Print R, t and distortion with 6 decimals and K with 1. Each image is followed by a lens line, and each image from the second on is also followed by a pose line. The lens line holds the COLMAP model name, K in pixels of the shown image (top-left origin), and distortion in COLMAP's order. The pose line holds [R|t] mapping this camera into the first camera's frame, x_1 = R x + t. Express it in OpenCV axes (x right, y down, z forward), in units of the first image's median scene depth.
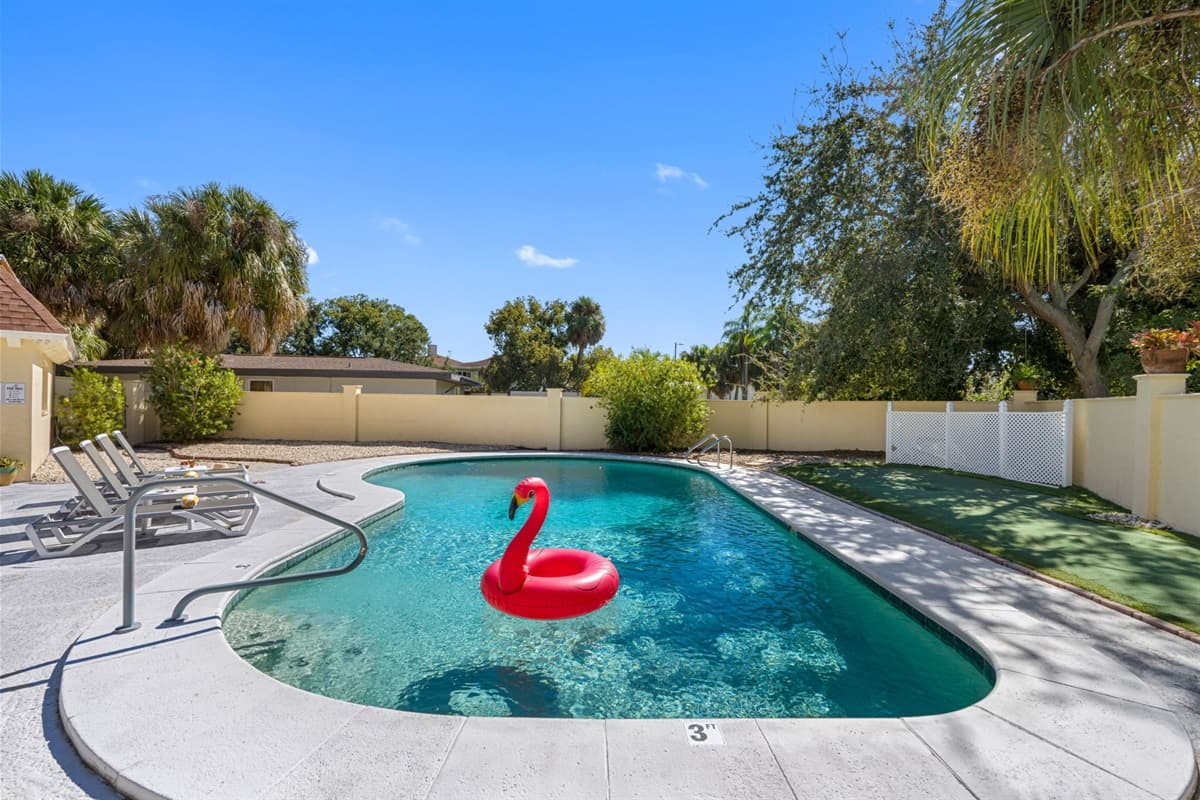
lens RADIAL K [[537.0, 0, 606.4], [0, 537.0, 401.4], [0, 0, 1]] dist [-0.009049, 0.002880]
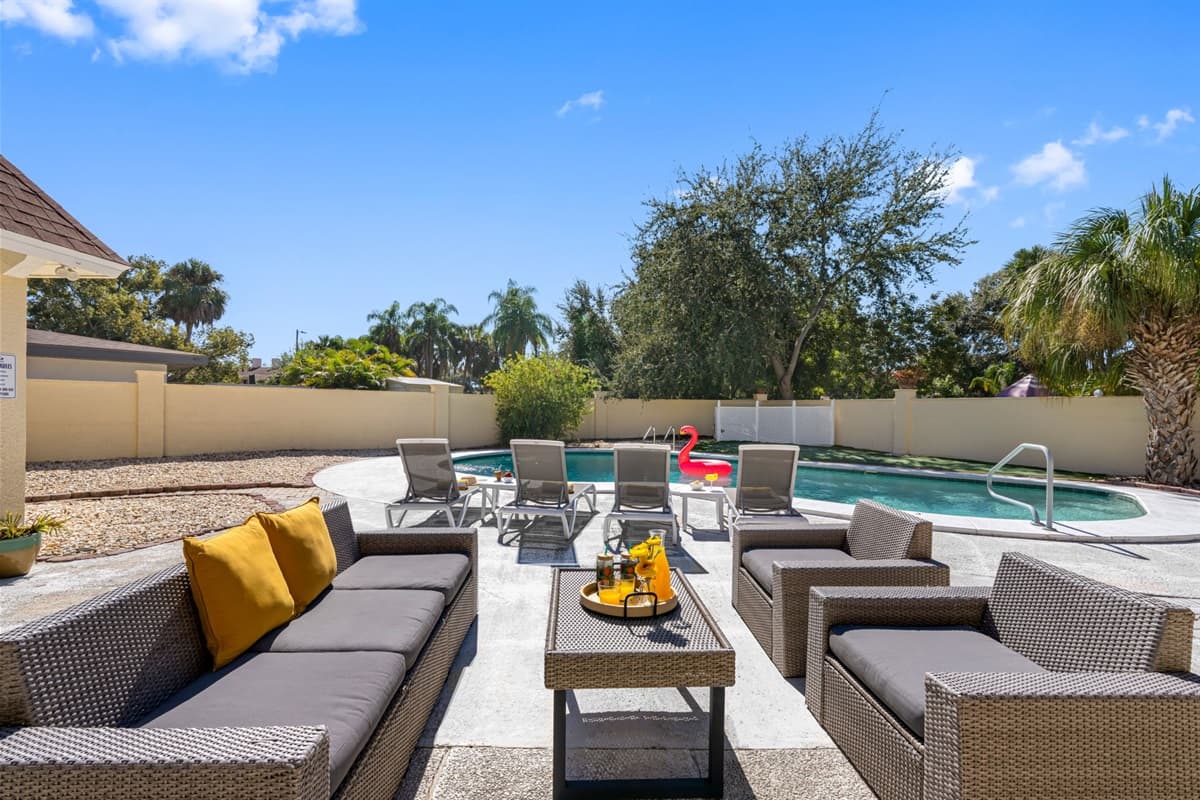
lens RADIAL K [[537.0, 0, 602.0], [0, 537.0, 408.8], [0, 0, 1]] dist [-0.009049, 0.002880]
pose [[0.684275, -0.006472, 0.729195, -0.588842], [-0.007822, 0.999838, 0.016214, 0.002182], [-0.729182, -0.016799, 0.684114, 0.153483]]
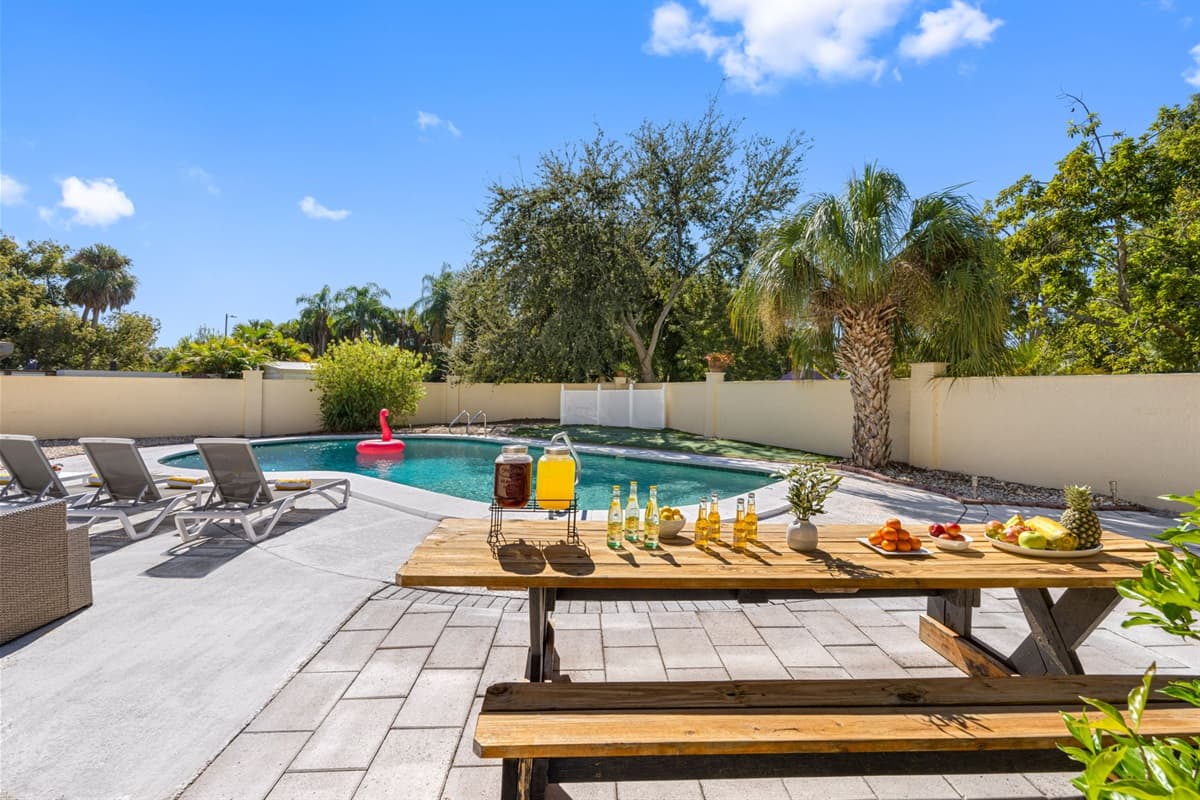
lens RADIAL K [[537.0, 0, 599.3], [0, 537.0, 378.5], [0, 0, 1]] dist [-0.009049, 0.002880]
pose [[0.667756, 0.004182, 0.744369, -0.389479], [0.000053, 0.999984, -0.005665, -0.004602], [-0.744380, 0.003822, 0.667745, -0.060390]]
